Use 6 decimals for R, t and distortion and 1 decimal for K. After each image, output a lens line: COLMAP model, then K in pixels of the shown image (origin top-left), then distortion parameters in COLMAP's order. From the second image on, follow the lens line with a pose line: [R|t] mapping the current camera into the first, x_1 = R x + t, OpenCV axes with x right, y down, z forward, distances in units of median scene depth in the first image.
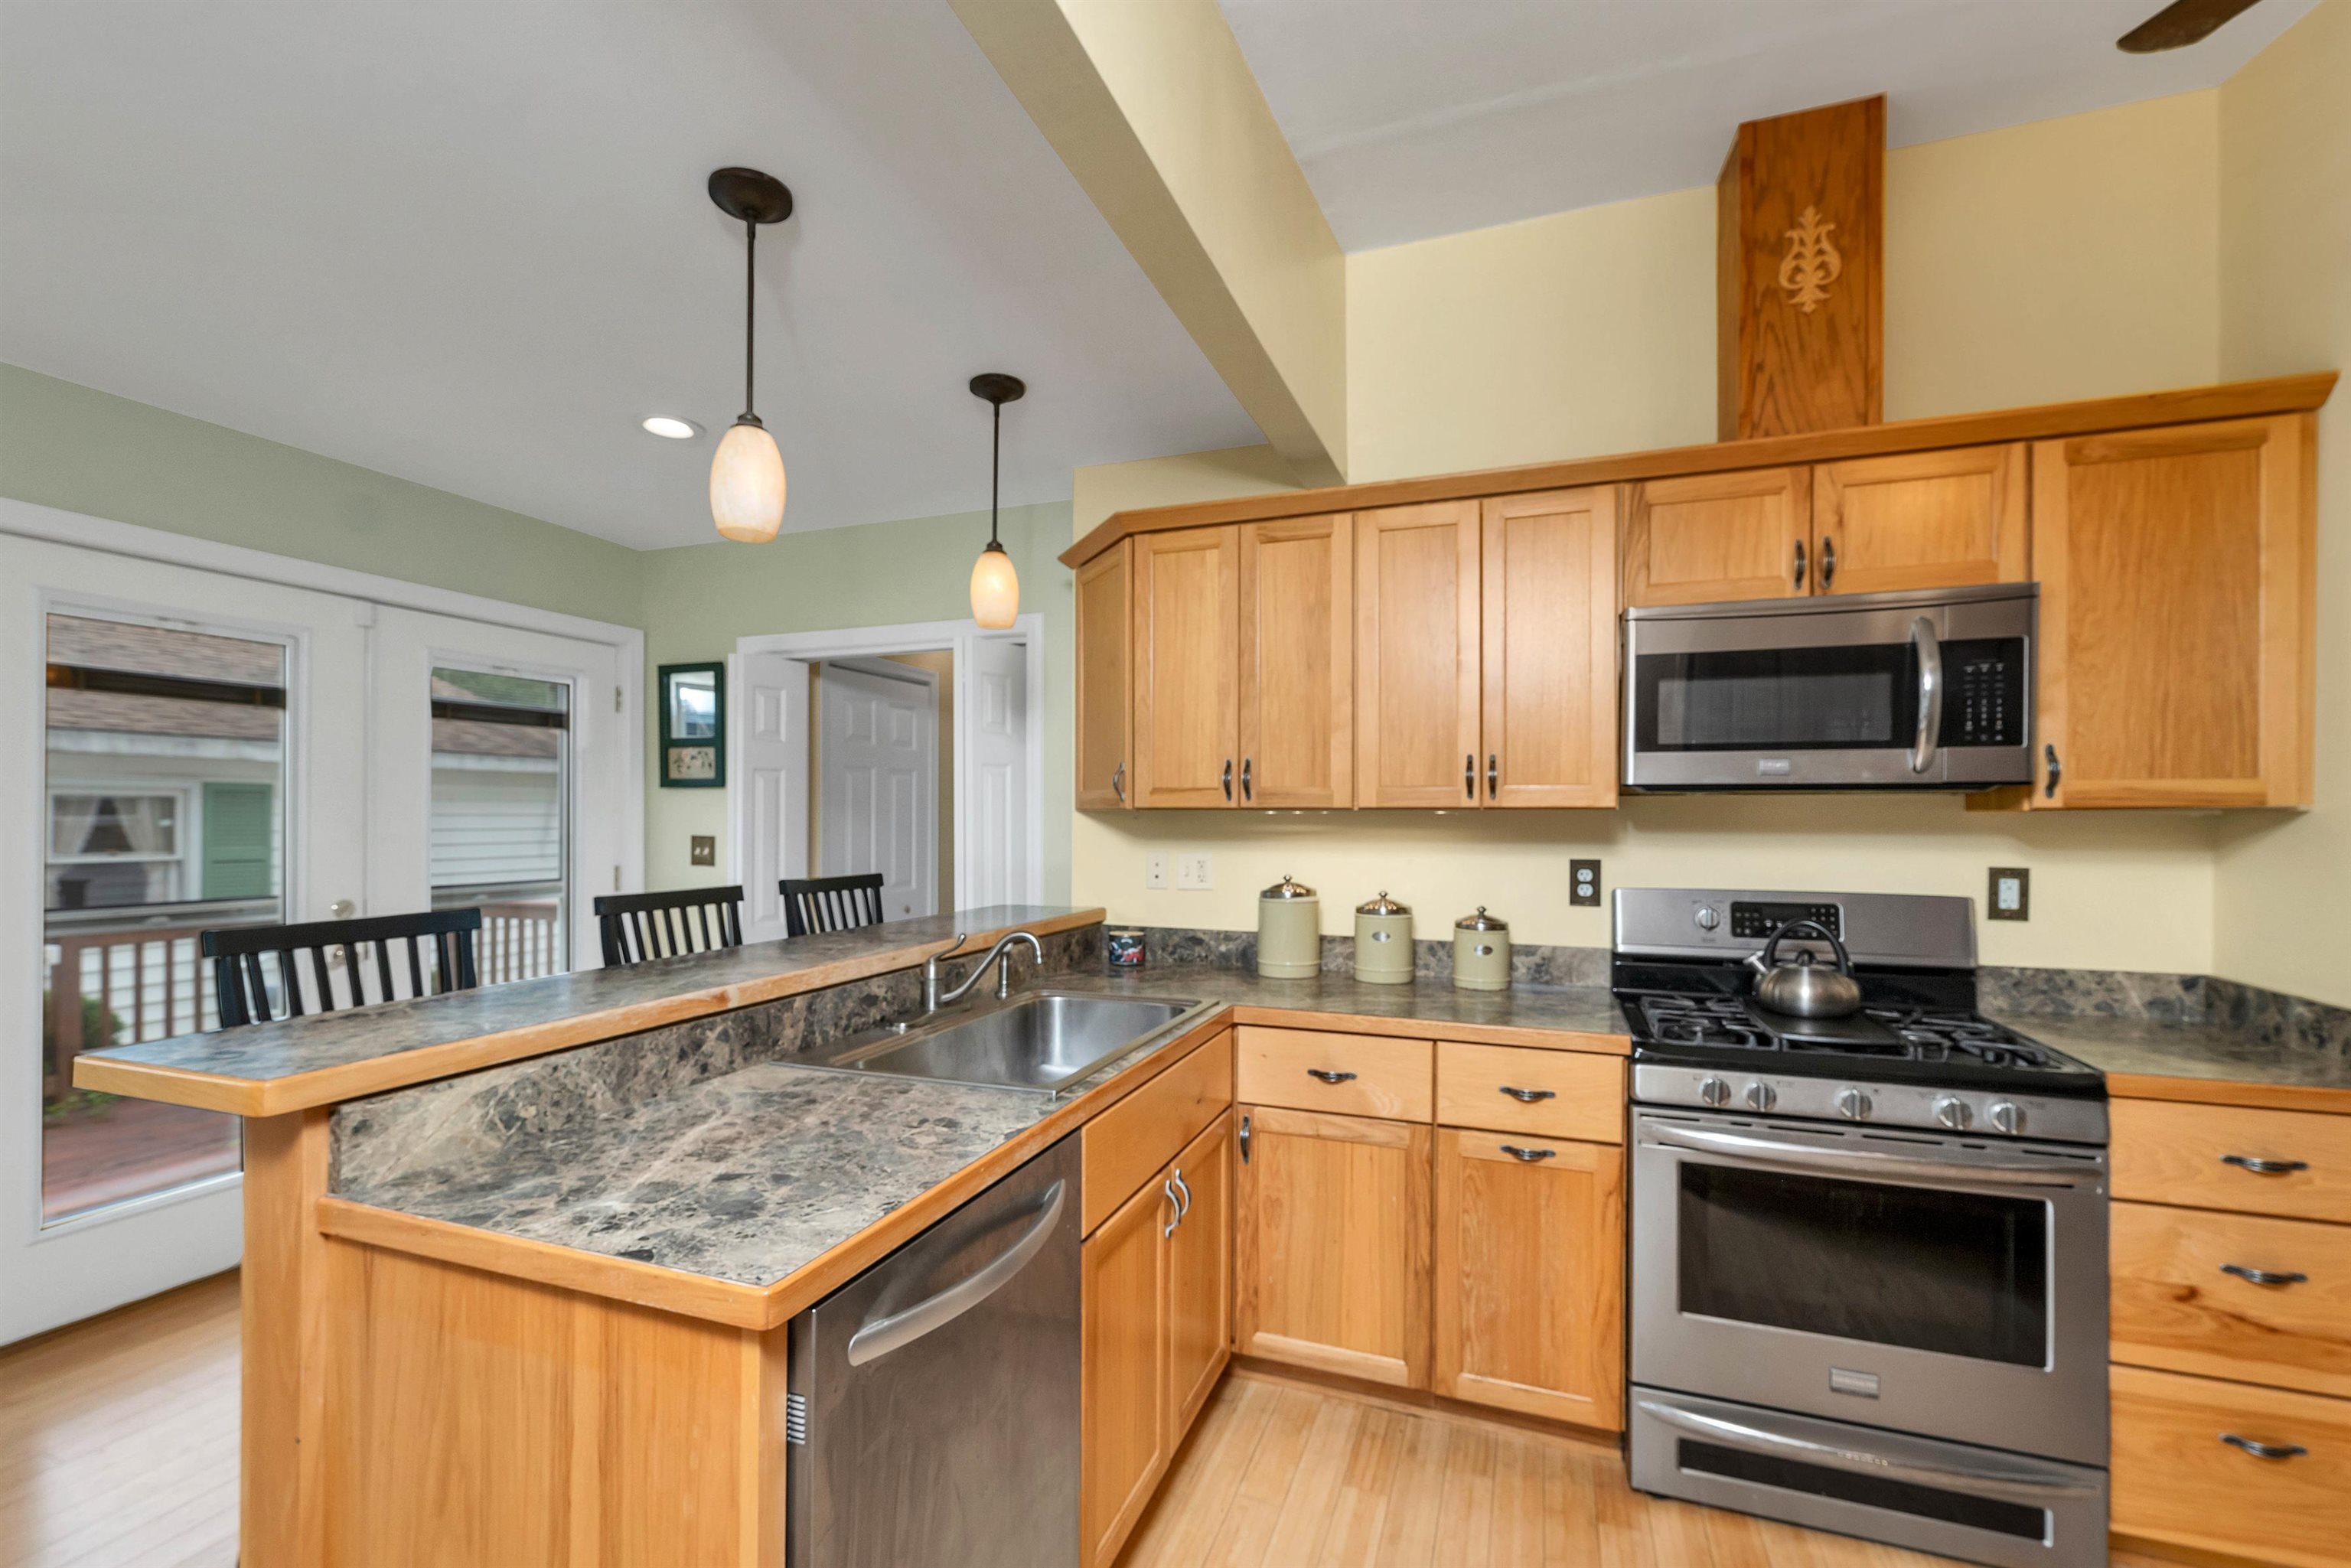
lens RADIAL K [[1006.4, 0, 1176.1], [0, 1006.4, 809.9], [0, 0, 1]] dist [-0.001321, -0.000377]
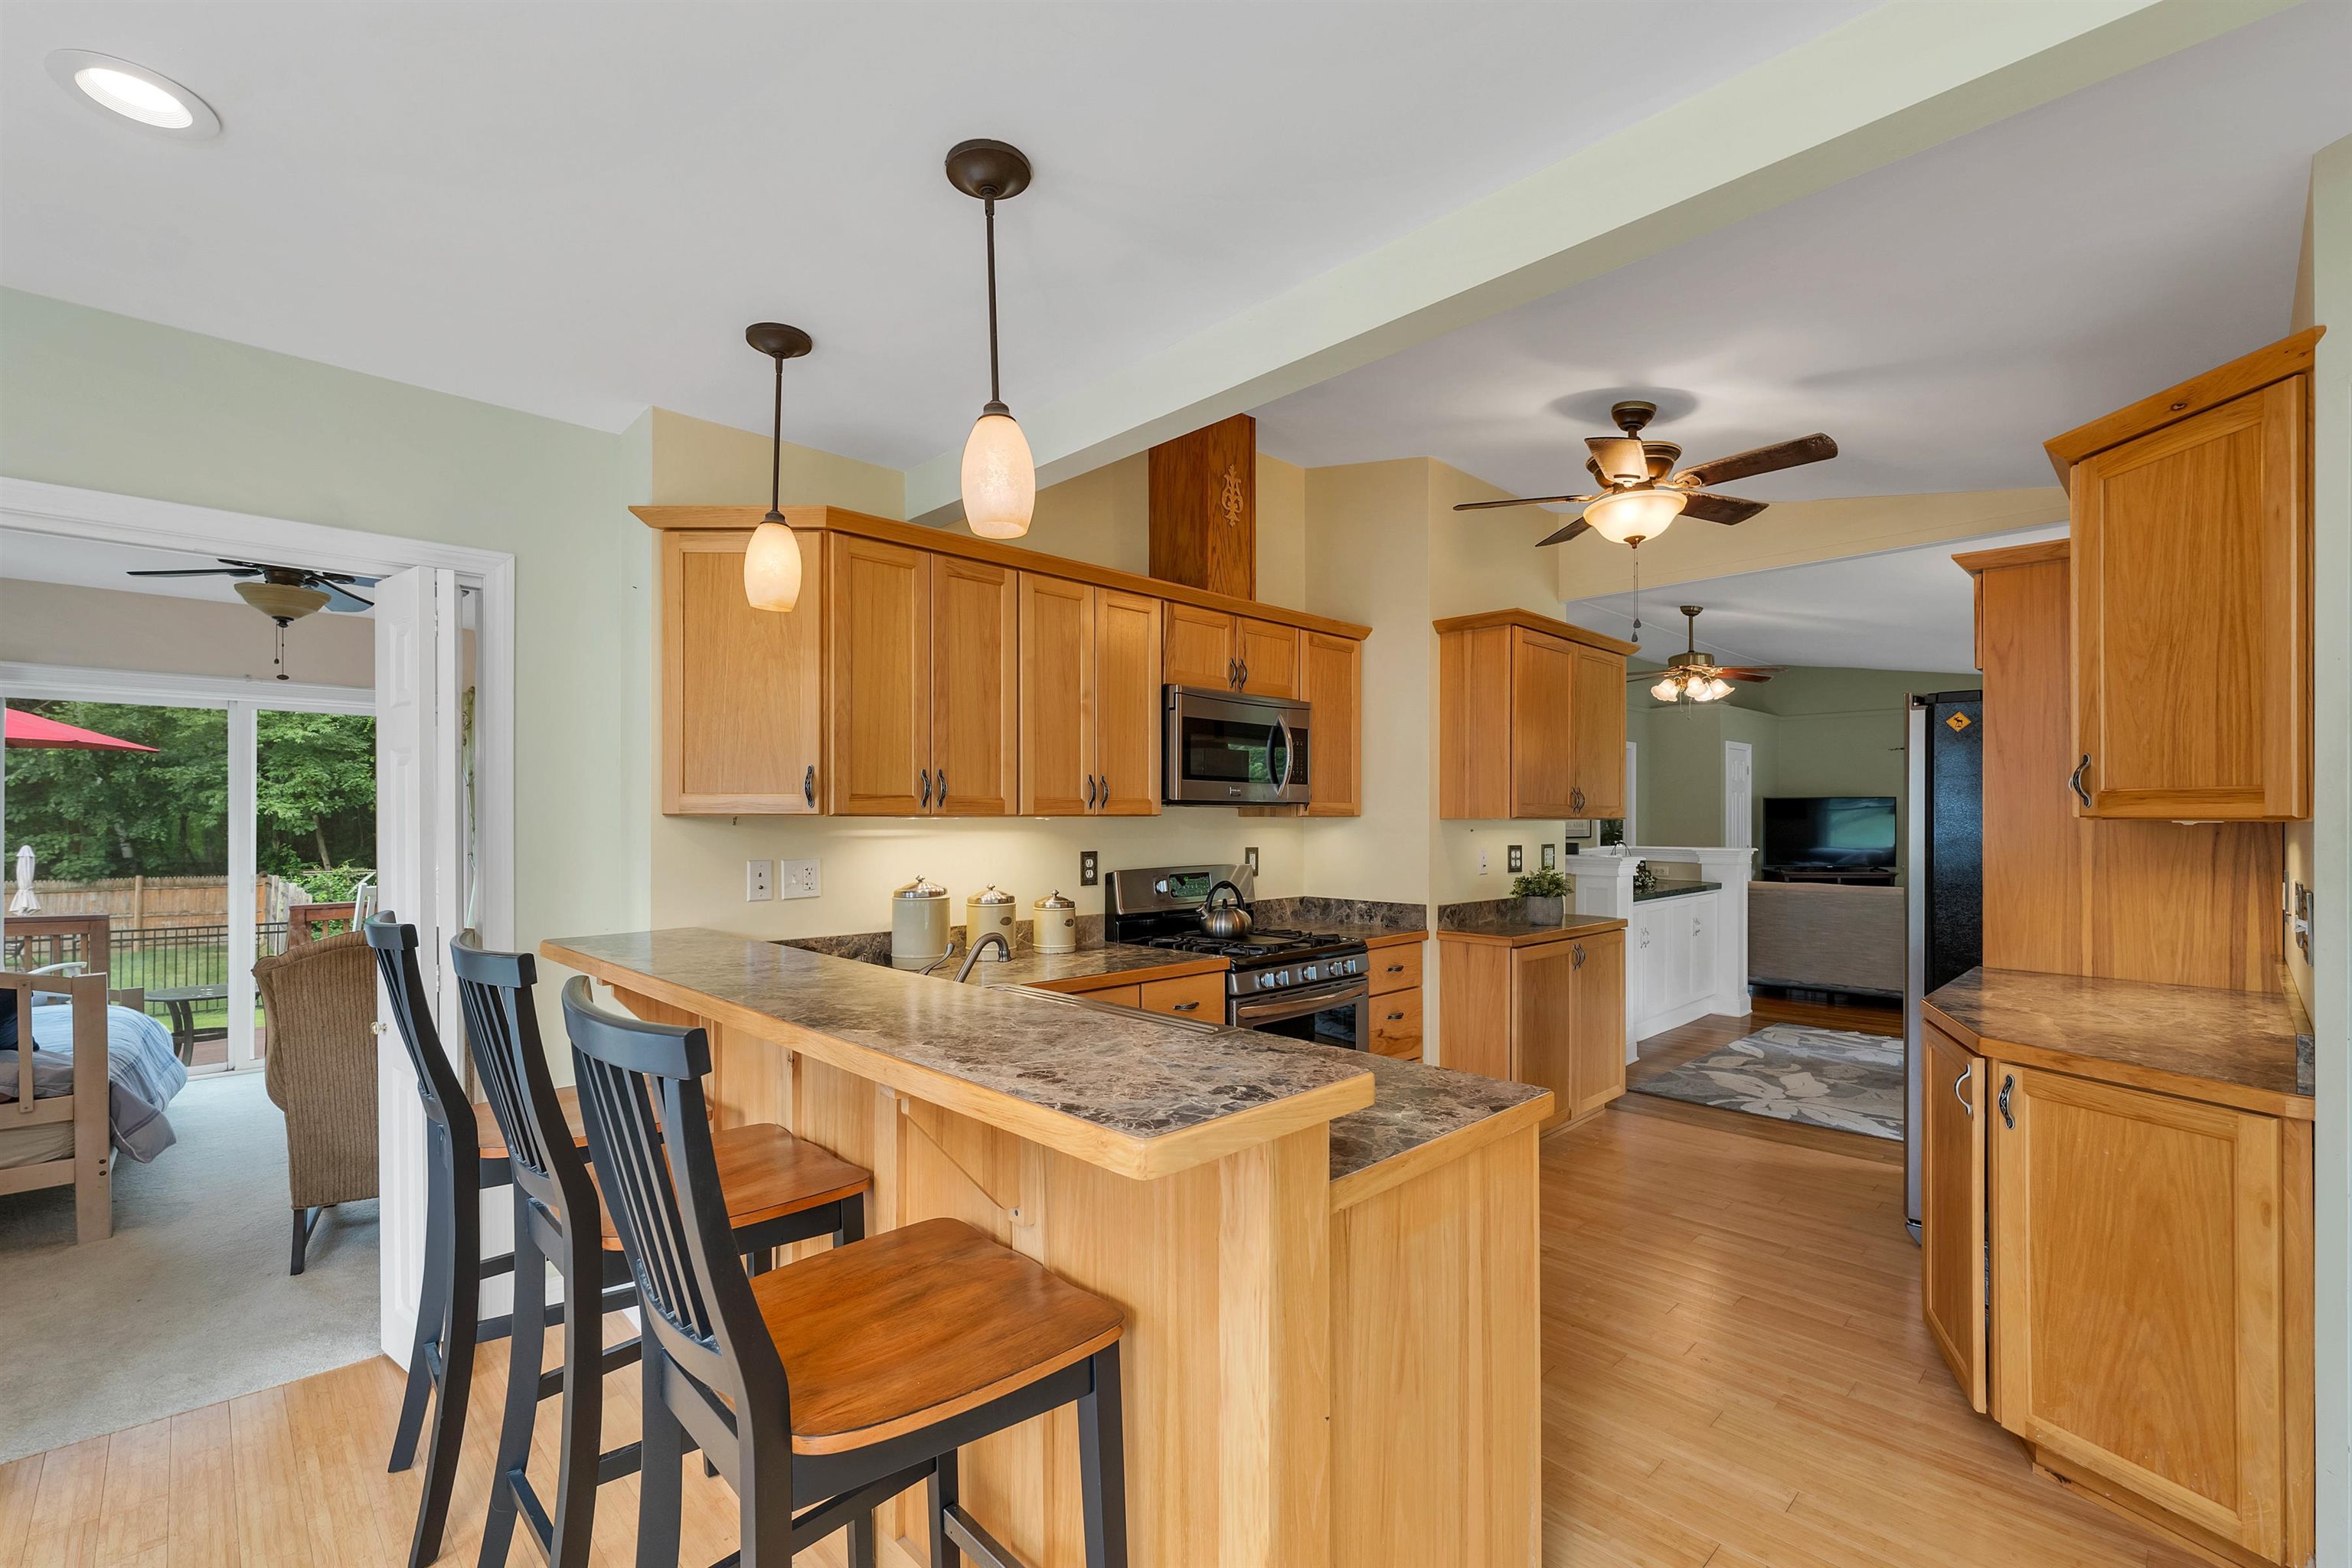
lens RADIAL K [[1006.8, 0, 1176.6], [0, 1006.8, 810.0], [0, 0, 1]] dist [-0.001321, -0.000377]
pose [[0.433407, 0.003041, 0.901193, -1.068575], [-0.002603, 0.999994, -0.002122, -0.008584], [-0.901194, -0.001426, 0.433413, 0.381255]]
